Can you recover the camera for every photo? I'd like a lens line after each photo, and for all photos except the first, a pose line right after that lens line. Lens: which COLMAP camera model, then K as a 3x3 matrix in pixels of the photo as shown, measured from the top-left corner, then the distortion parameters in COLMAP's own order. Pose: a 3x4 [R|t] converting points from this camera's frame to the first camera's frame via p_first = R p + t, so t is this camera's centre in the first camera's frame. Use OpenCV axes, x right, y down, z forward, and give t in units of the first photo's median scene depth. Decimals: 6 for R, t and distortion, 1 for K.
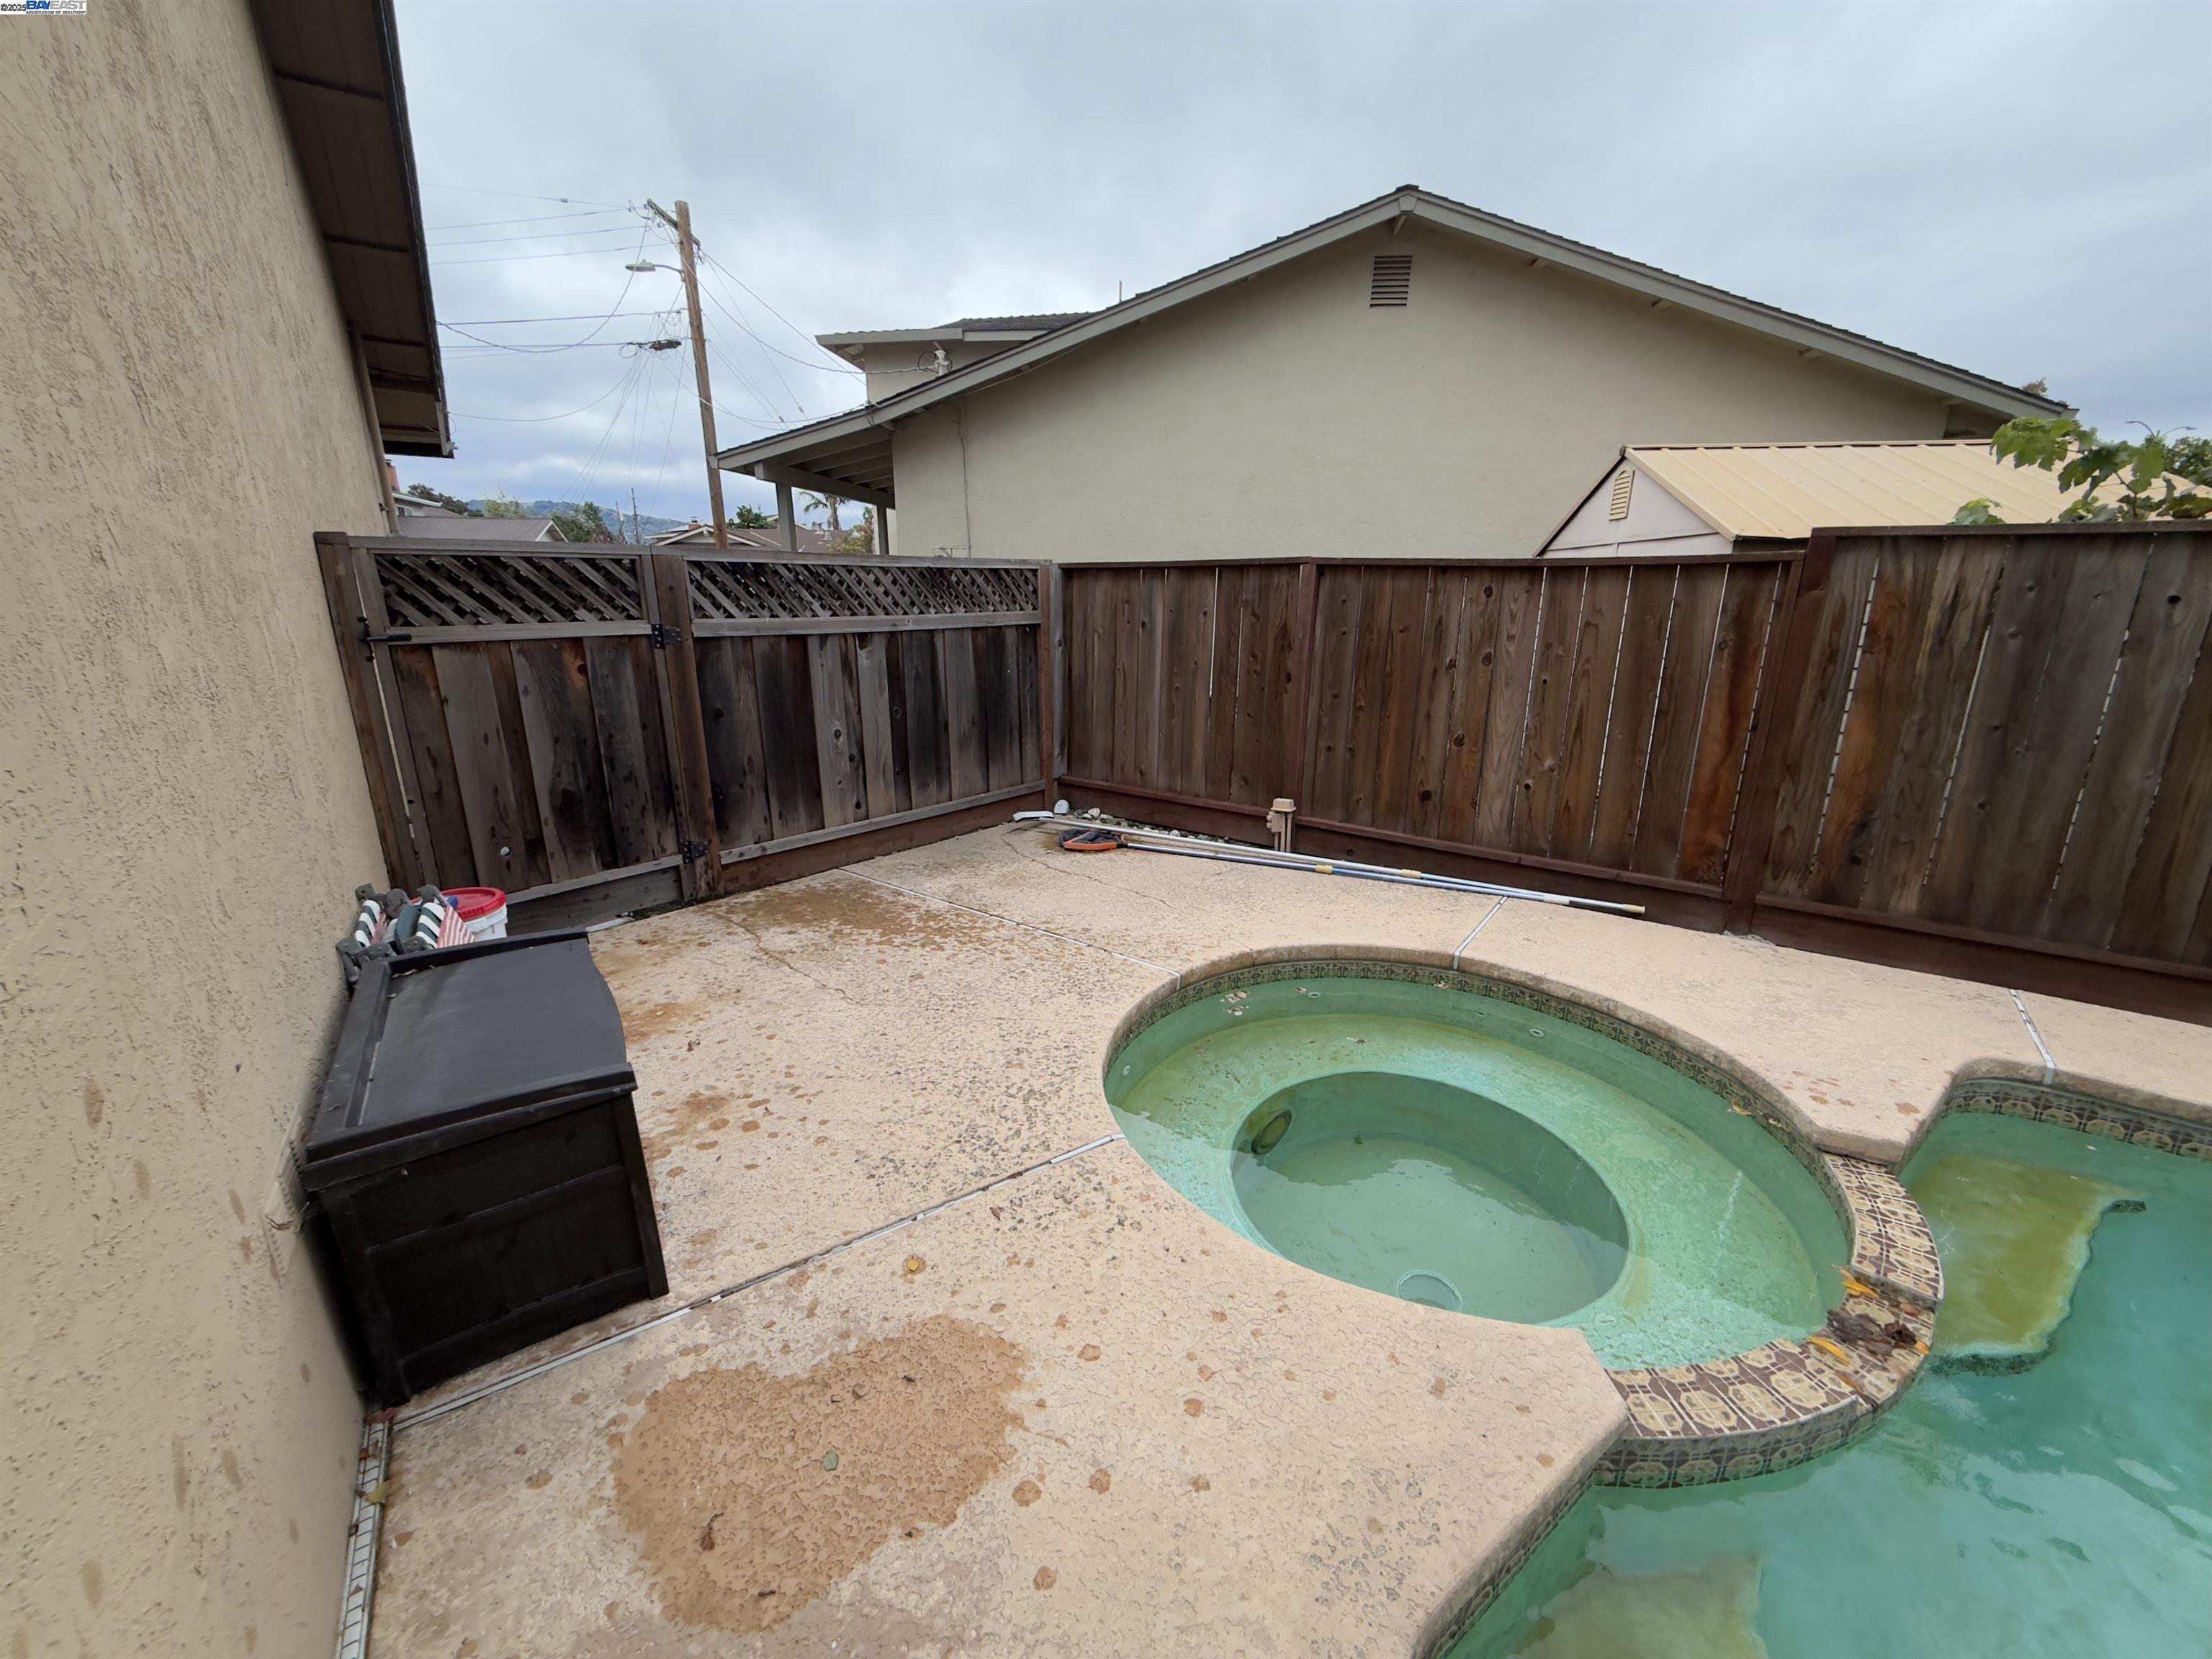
lens RADIAL K [[884.5, 0, 1106.0], [0, 884.5, 829.5], [0, 0, 1]] dist [0.002567, 0.000211]
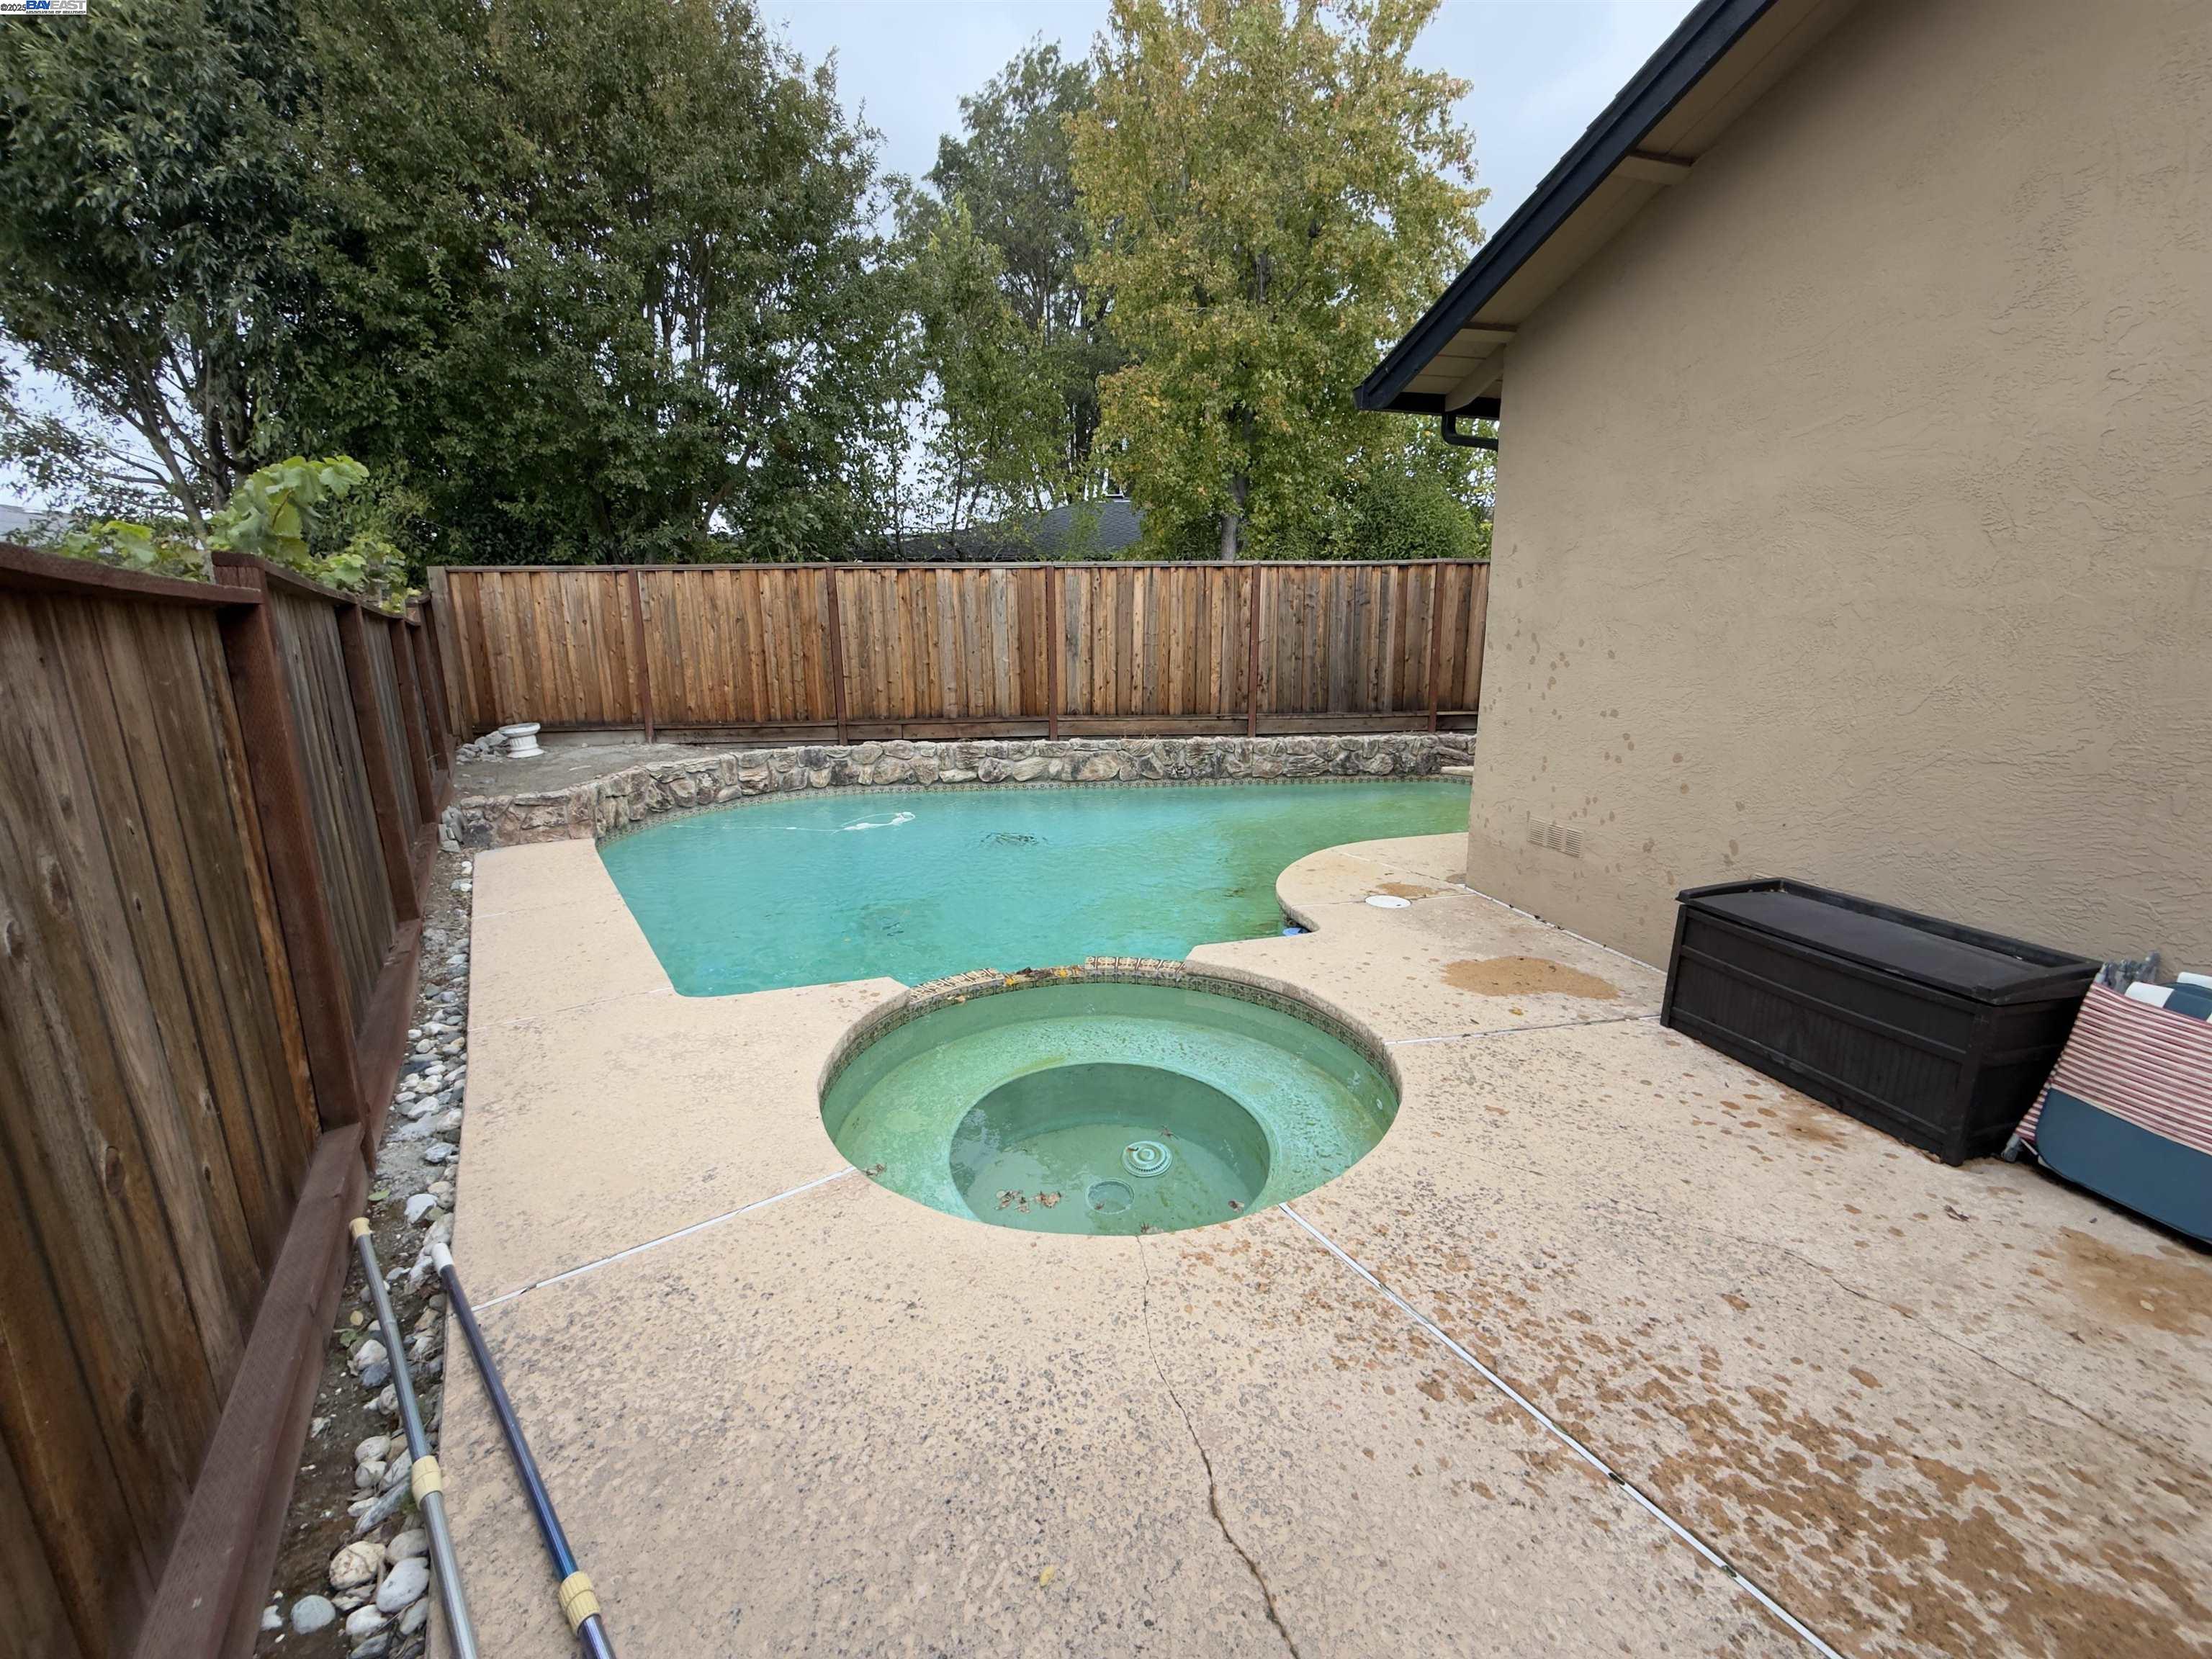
lens RADIAL K [[884.5, 0, 1106.0], [0, 884.5, 829.5], [0, 0, 1]] dist [0.002567, 0.000211]
pose [[-0.945451, -0.062830, 0.319649, 0.012562], [0.092769, 0.888670, 0.449064, -0.519883], [-0.312277, 0.454222, -0.834365, 1.885263]]
